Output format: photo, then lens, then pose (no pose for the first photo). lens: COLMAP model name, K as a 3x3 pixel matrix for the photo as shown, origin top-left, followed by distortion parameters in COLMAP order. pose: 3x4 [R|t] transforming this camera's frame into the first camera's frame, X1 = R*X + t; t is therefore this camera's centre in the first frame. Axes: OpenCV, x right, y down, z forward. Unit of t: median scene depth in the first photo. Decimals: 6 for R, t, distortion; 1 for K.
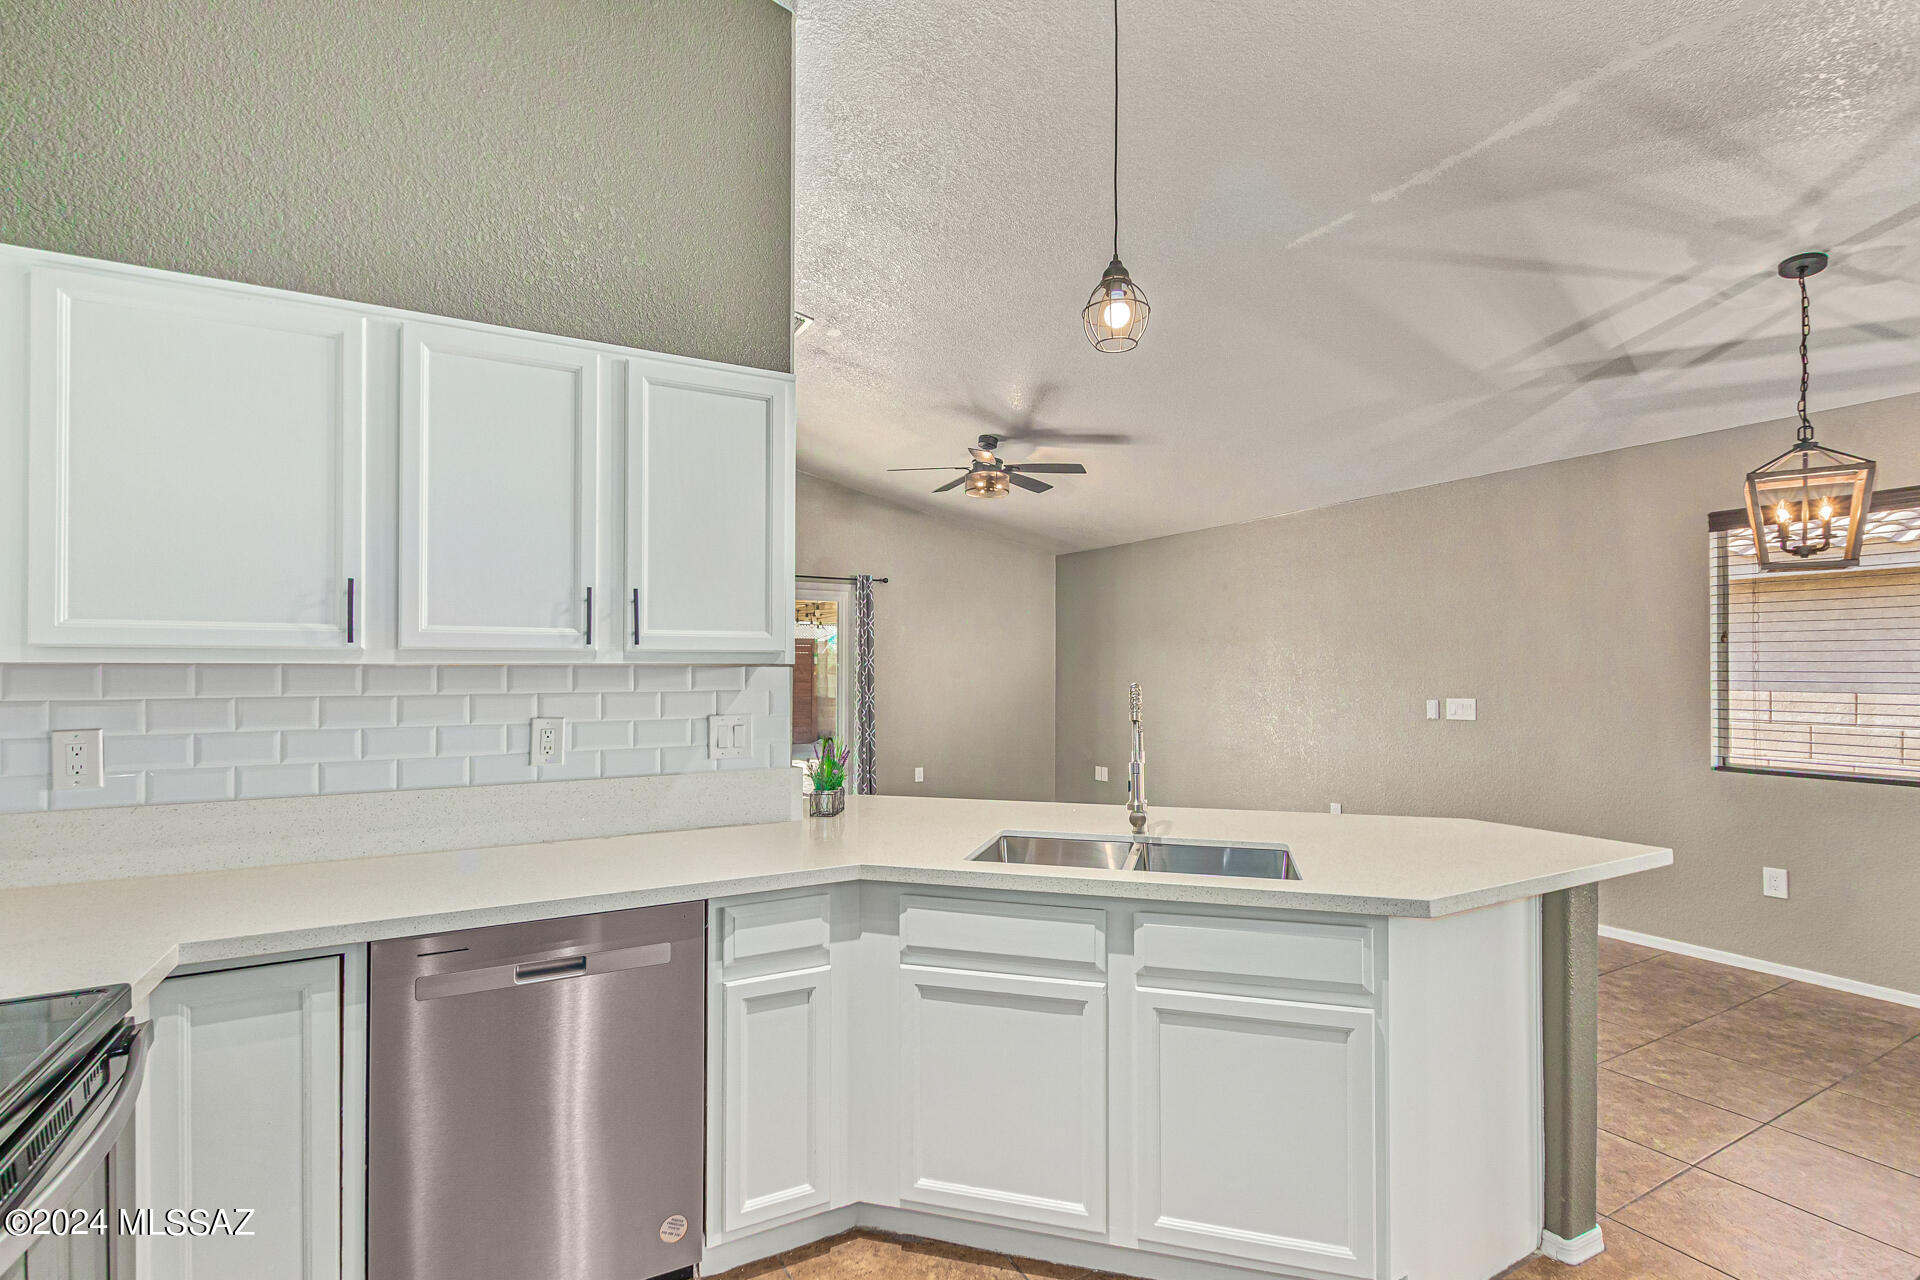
lens RADIAL K [[893.0, 0, 967.4], [0, 893.0, 657.2], [0, 0, 1]] dist [0.008359, -0.003071]
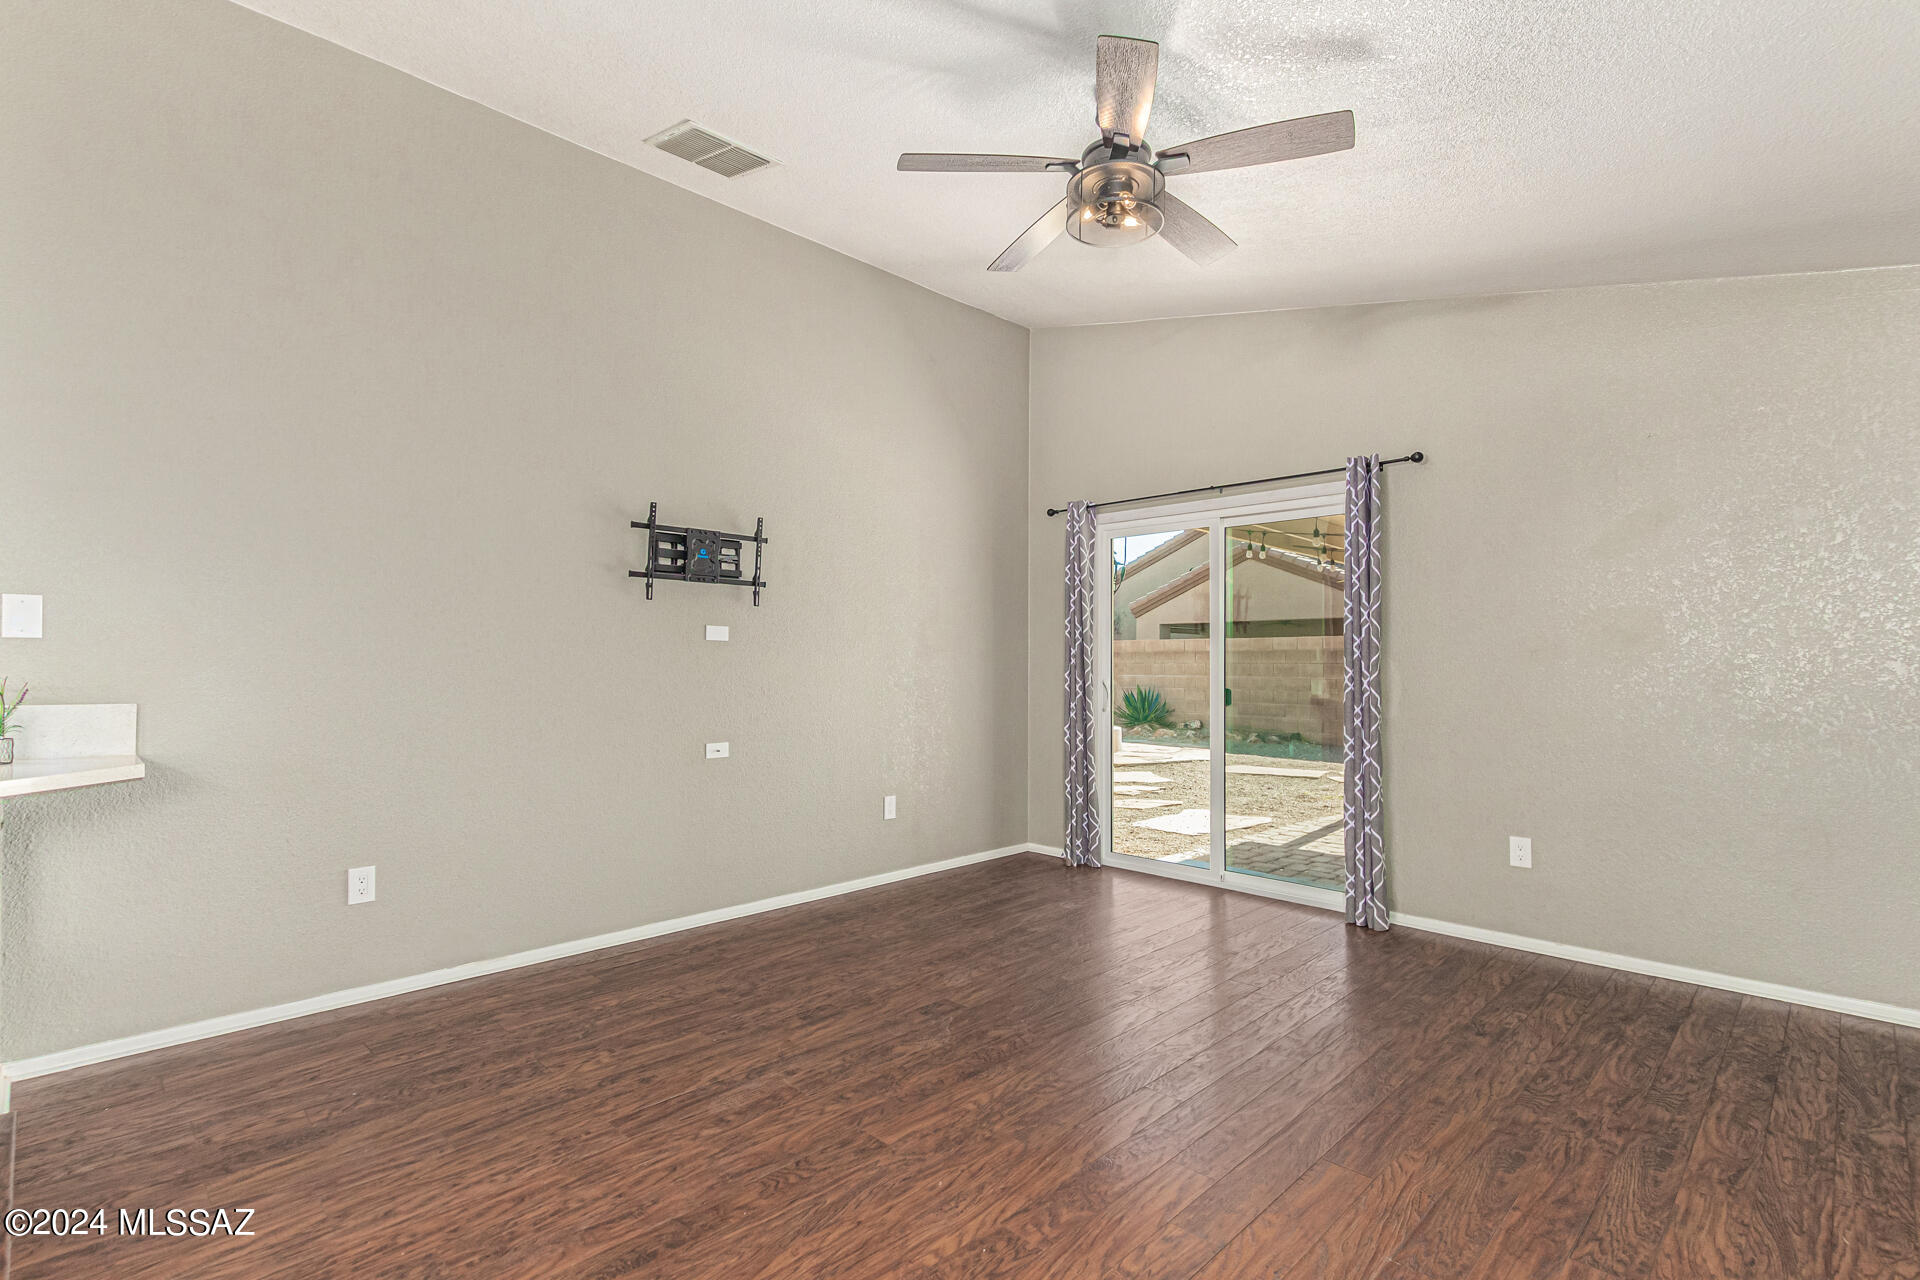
lens RADIAL K [[893.0, 0, 958.2], [0, 893.0, 653.8], [0, 0, 1]] dist [0.008359, -0.003071]
pose [[0.265726, -0.010624, -0.963990, 1.193447], [0.008797, 0.999924, -0.008595, 0.105780], [0.964009, -0.006196, 0.265799, 2.188172]]
